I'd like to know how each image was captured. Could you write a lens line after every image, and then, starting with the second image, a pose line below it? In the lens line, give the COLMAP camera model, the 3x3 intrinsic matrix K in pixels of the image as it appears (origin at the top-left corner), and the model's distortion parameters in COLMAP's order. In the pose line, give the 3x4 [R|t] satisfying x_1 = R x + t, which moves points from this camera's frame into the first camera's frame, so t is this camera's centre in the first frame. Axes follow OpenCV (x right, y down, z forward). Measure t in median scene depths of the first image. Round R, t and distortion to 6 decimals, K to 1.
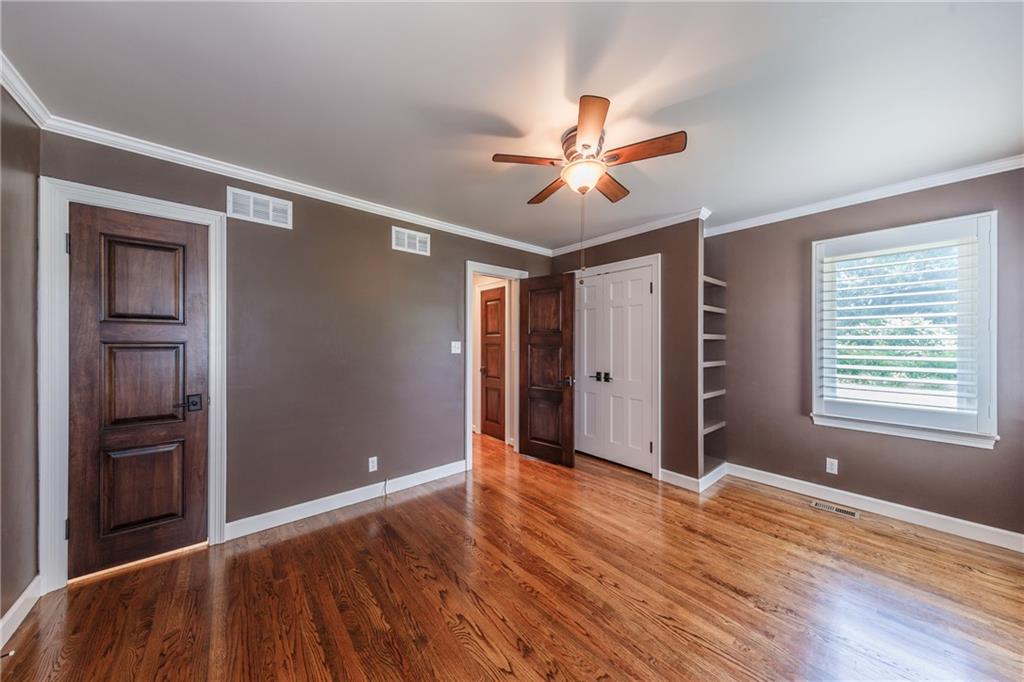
lens RADIAL K [[324.0, 0, 513.0], [0, 324.0, 338.4], [0, 0, 1]] dist [-0.001749, 0.000311]
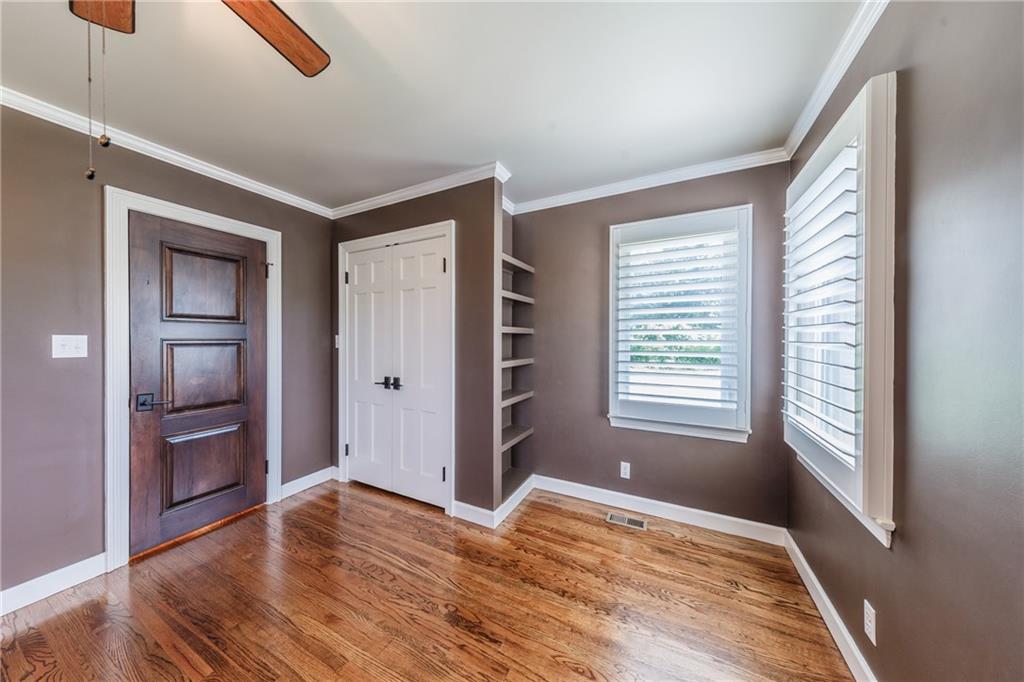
lens RADIAL K [[324.0, 0, 507.2], [0, 324.0, 336.7], [0, 0, 1]] dist [-0.001749, 0.000311]
pose [[0.918433, 0.000616, 0.395577, 0.287712], [-0.003886, 0.999965, 0.007464, 0.006236], [-0.395558, -0.008393, 0.918403, 0.265734]]
